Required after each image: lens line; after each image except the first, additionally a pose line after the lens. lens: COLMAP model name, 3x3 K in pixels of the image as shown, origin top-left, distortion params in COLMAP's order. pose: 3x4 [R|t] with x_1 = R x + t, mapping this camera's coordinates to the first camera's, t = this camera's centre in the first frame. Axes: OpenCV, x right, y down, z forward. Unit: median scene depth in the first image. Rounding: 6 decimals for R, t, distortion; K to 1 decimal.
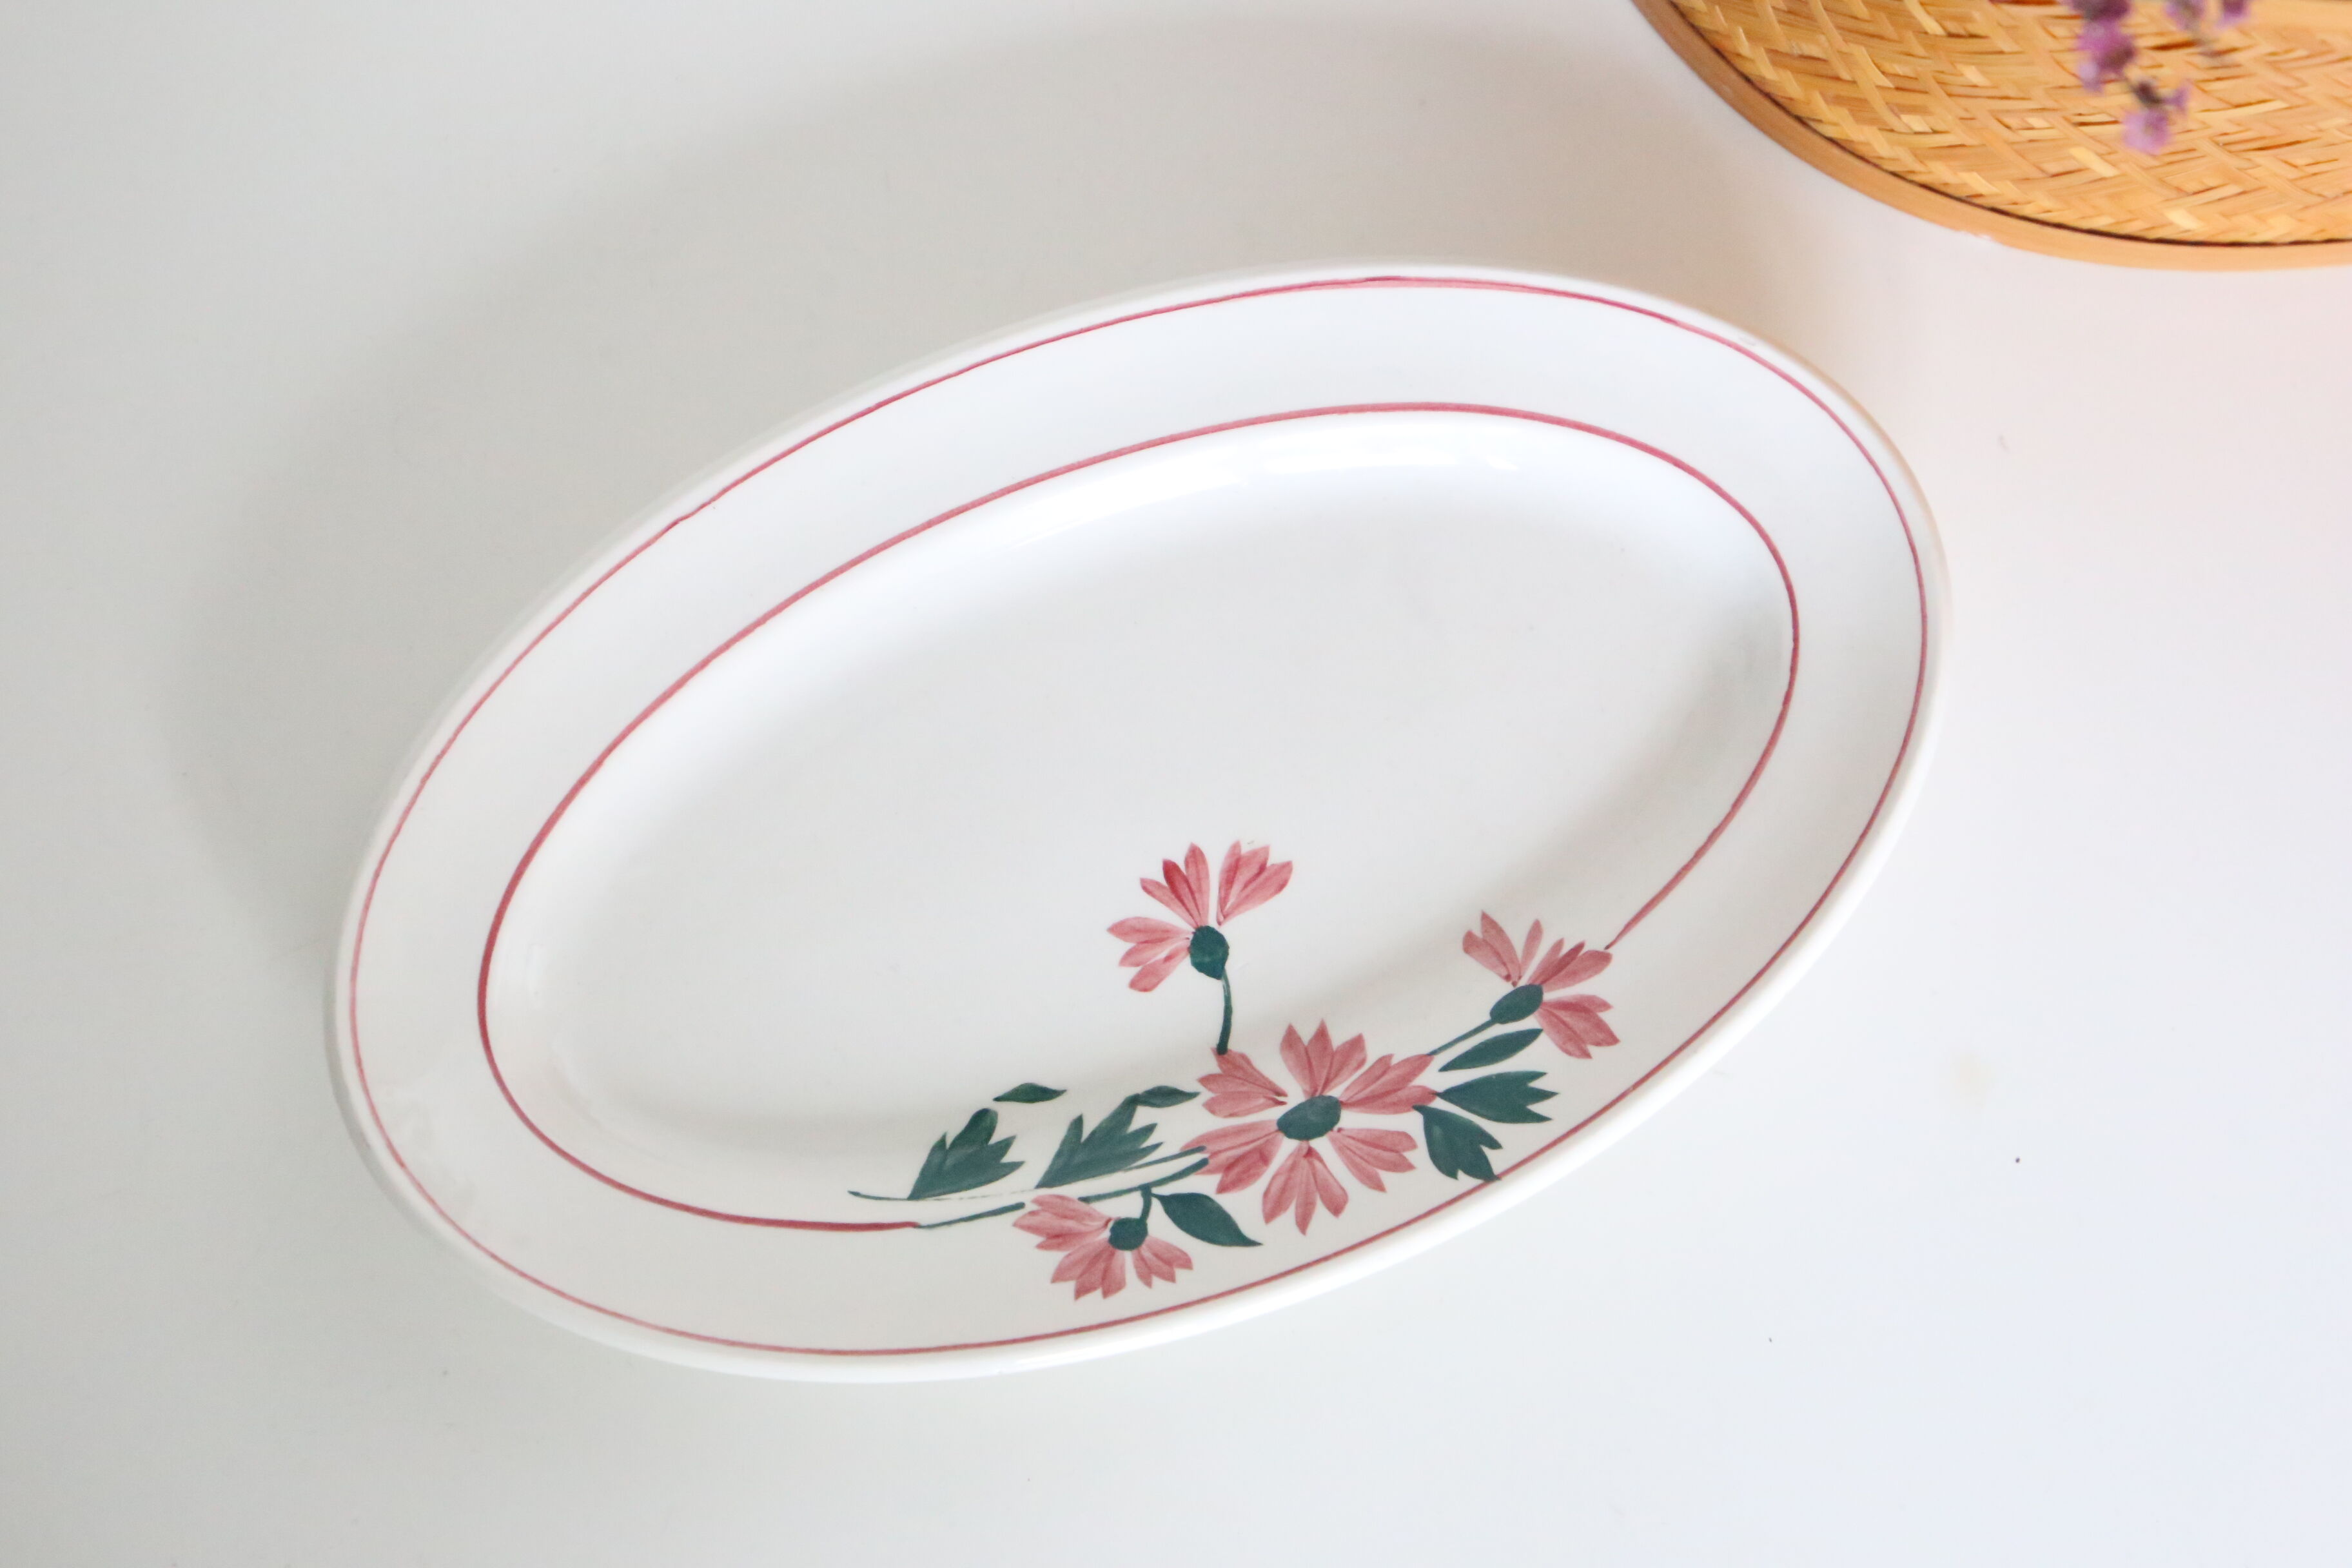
lens RADIAL K [[5818.2, 0, 1159.6], [0, 5818.2, 783.7], [0, 0, 1]] dist [0.291400, 0.000000]
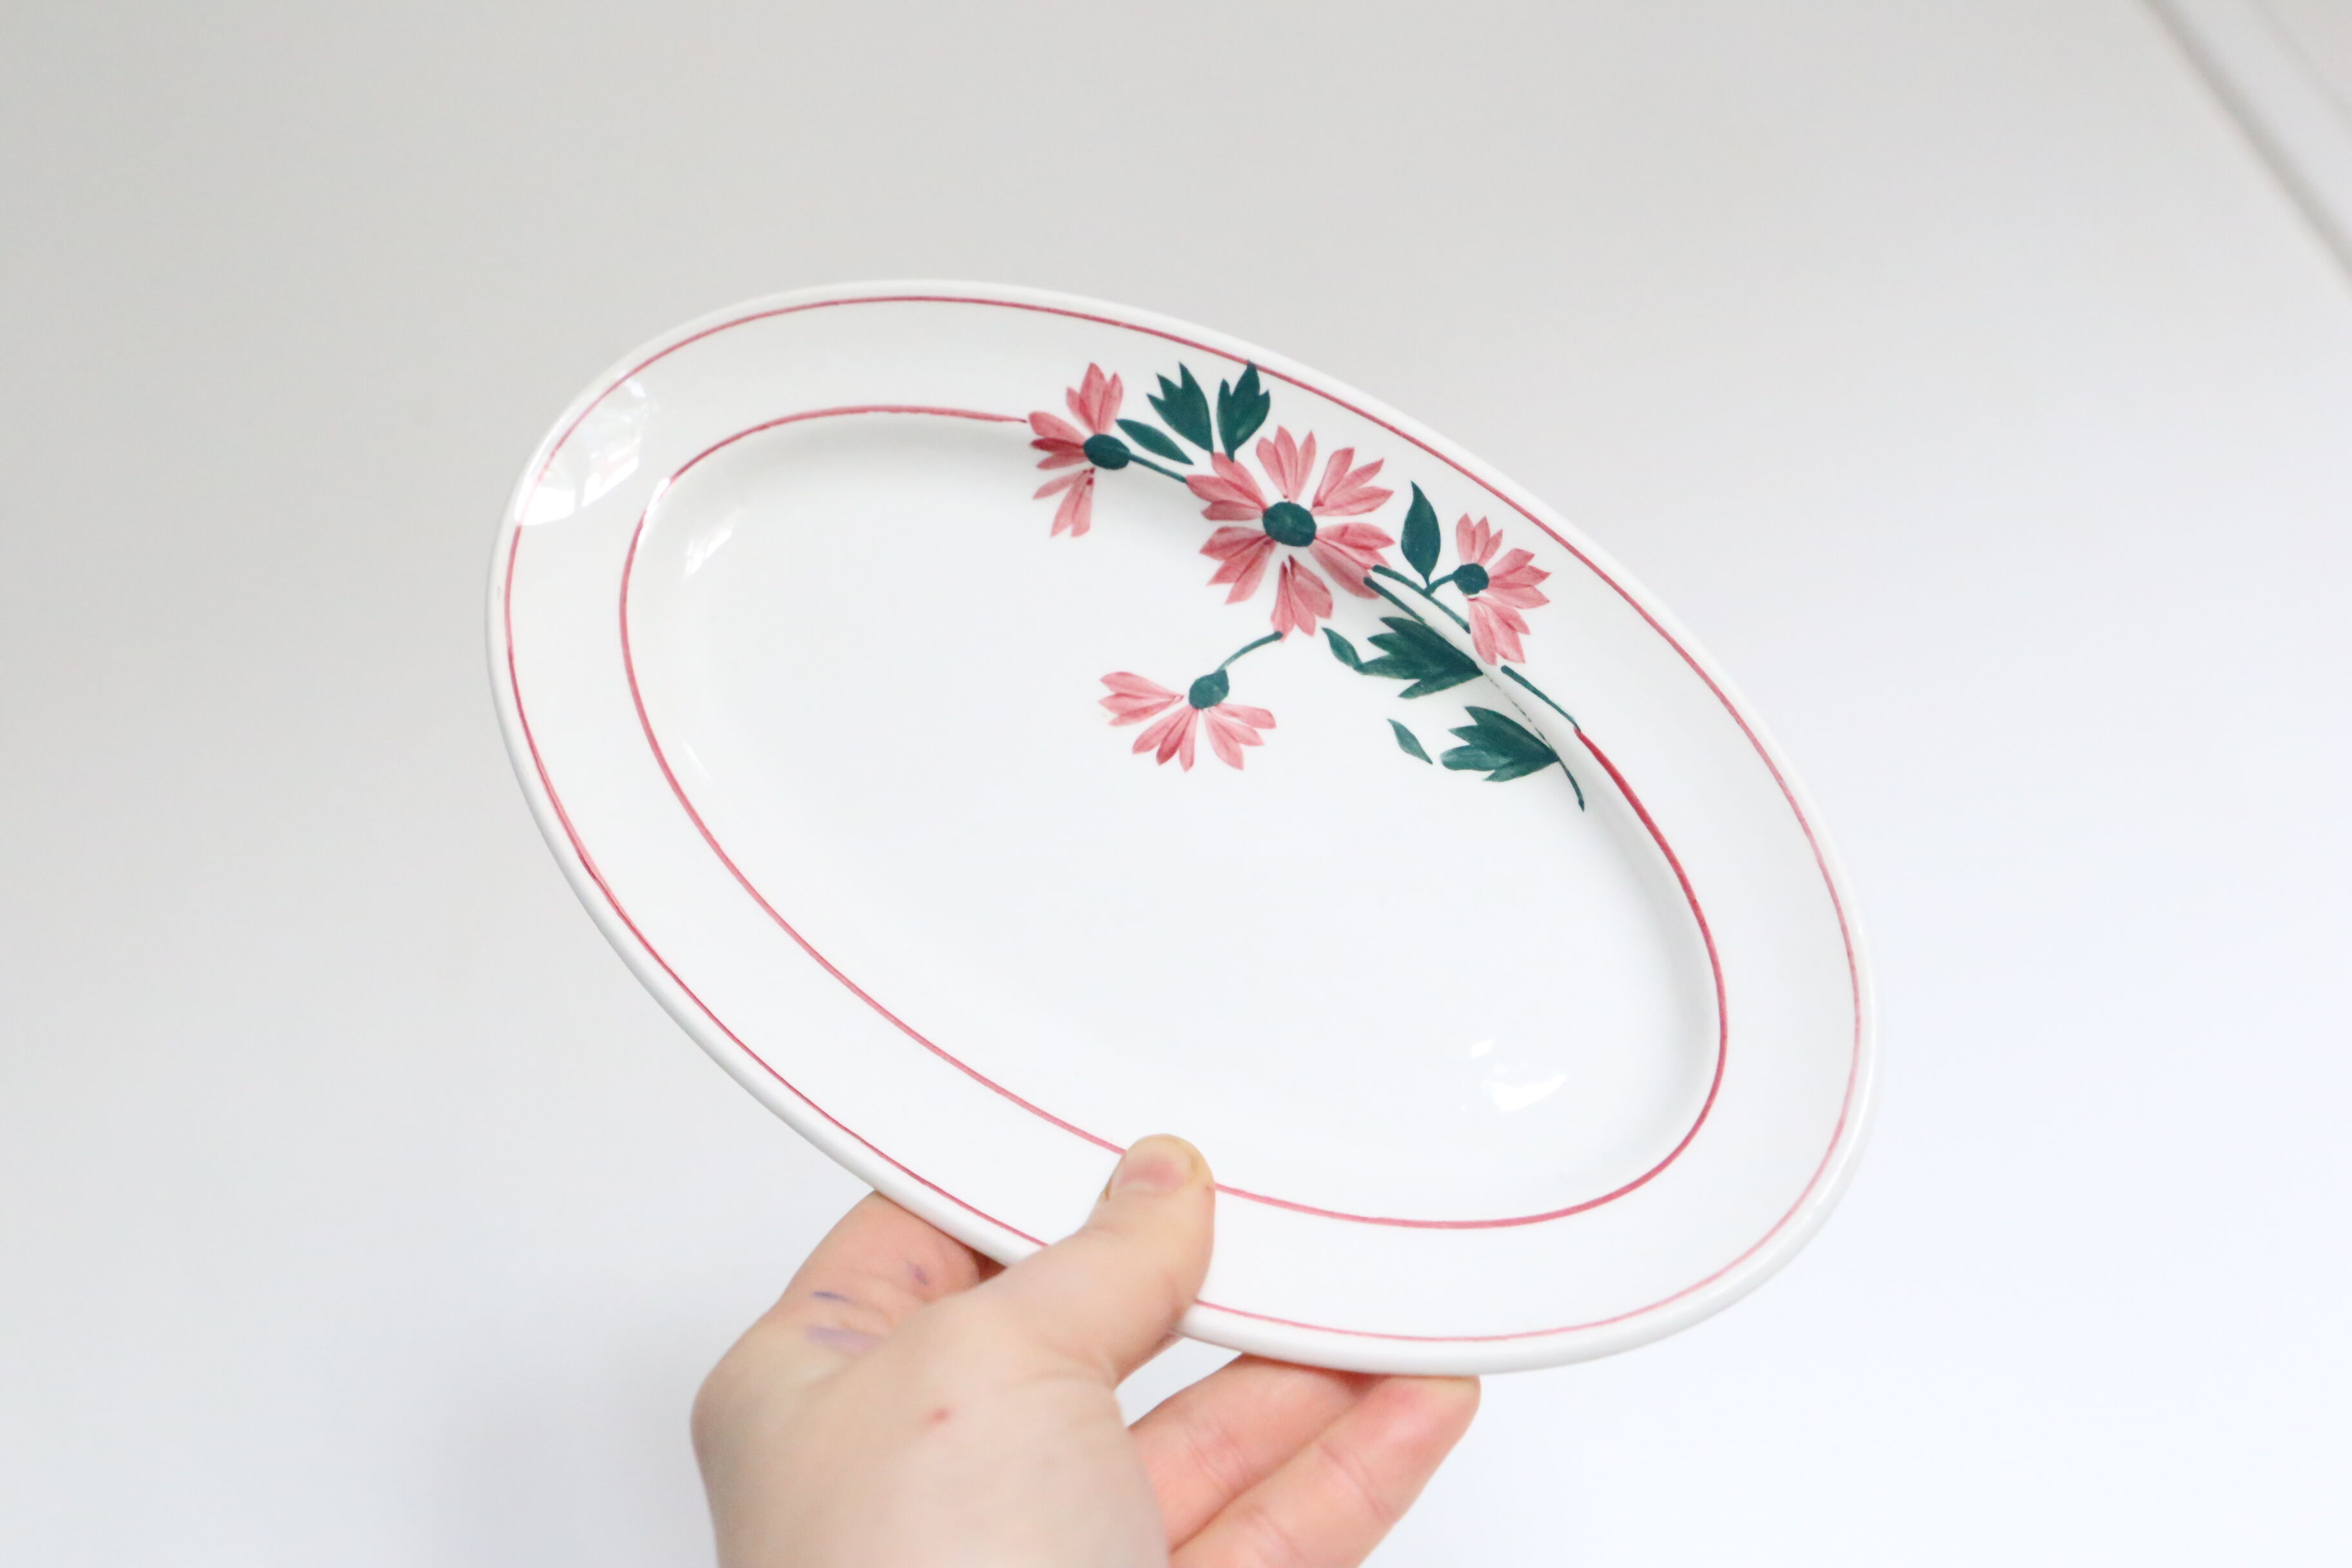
lens RADIAL K [[2341.9, 0, 1171.1], [0, 2341.9, 788.6], [0, 0, 1]] dist [-0.040944, 0.000000]
pose [[-0.527386, -0.777781, 0.341937, -0.156298], [0.846216, -0.444828, 0.293338, -0.117572], [-0.076049, 0.444054, 0.892767, 0.617087]]
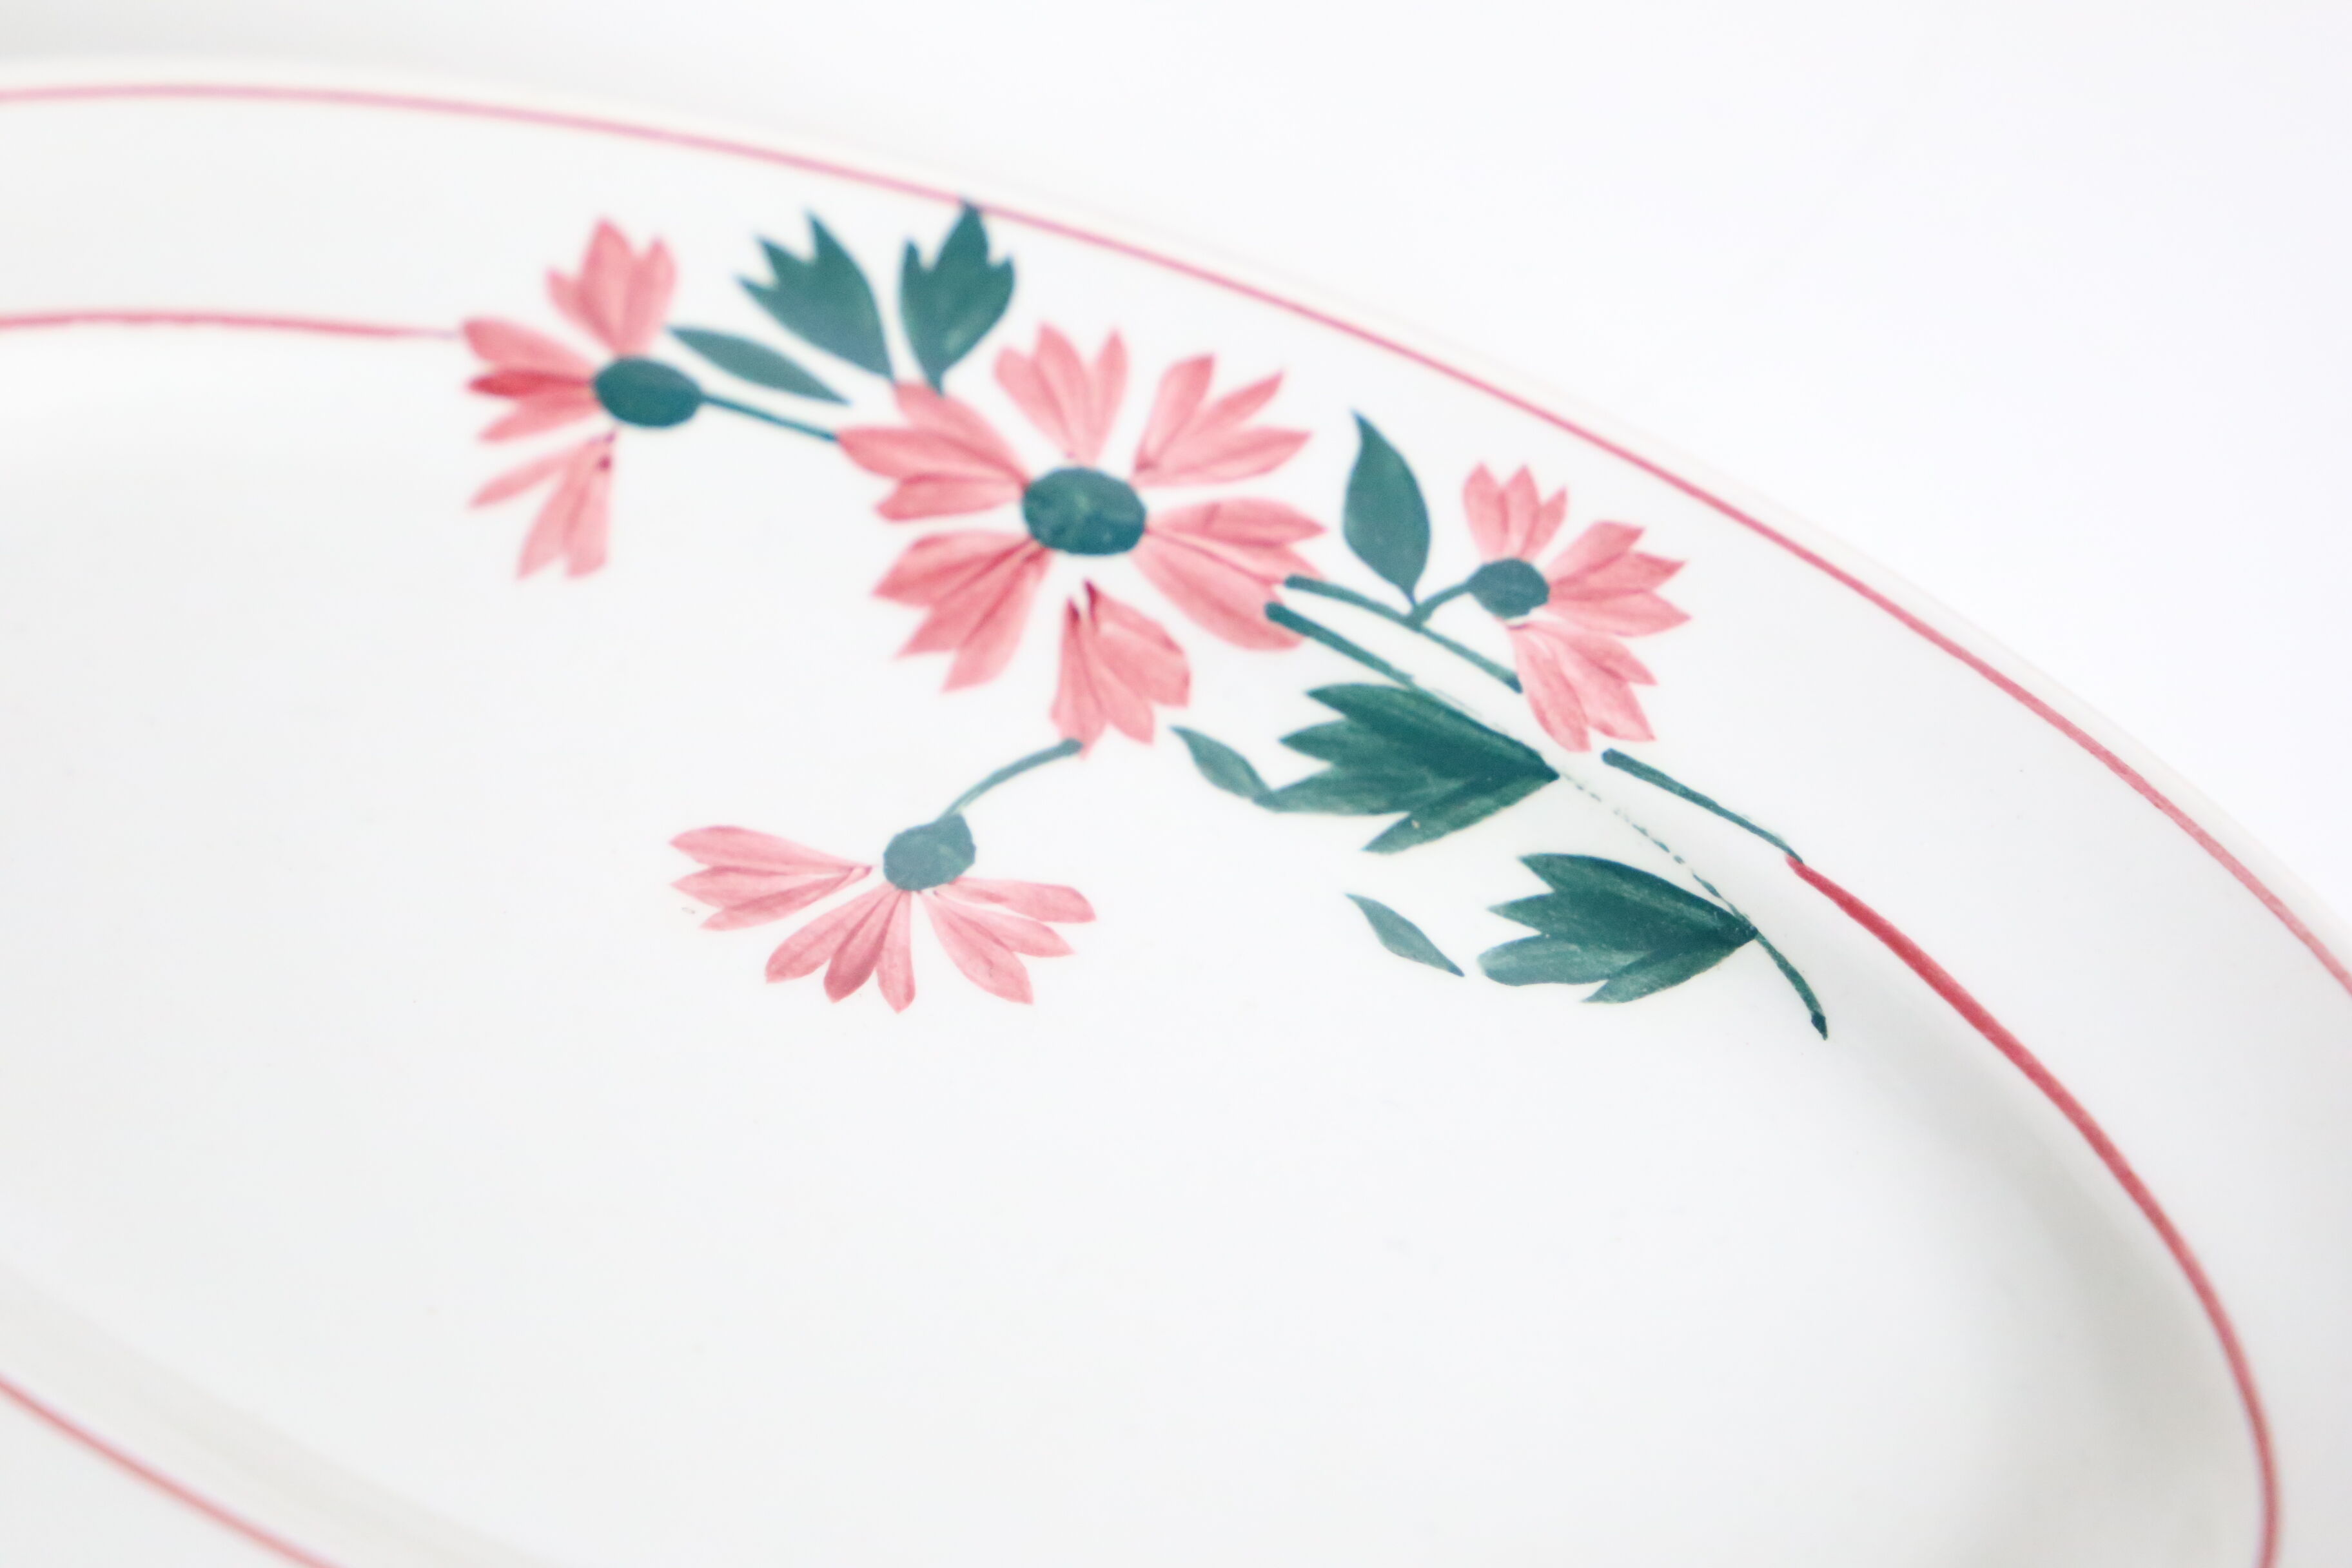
lens RADIAL K [[4748.9, 0, 1170.7], [0, 4748.9, 789.7], [0, 0, 1]] dist [0.088628, 0.000000]
pose [[-0.643143, -0.625156, 0.442208, -0.176233], [0.724333, -0.309325, 0.616166, -0.198813], [-0.248414, 0.716588, 0.651761, 0.743210]]
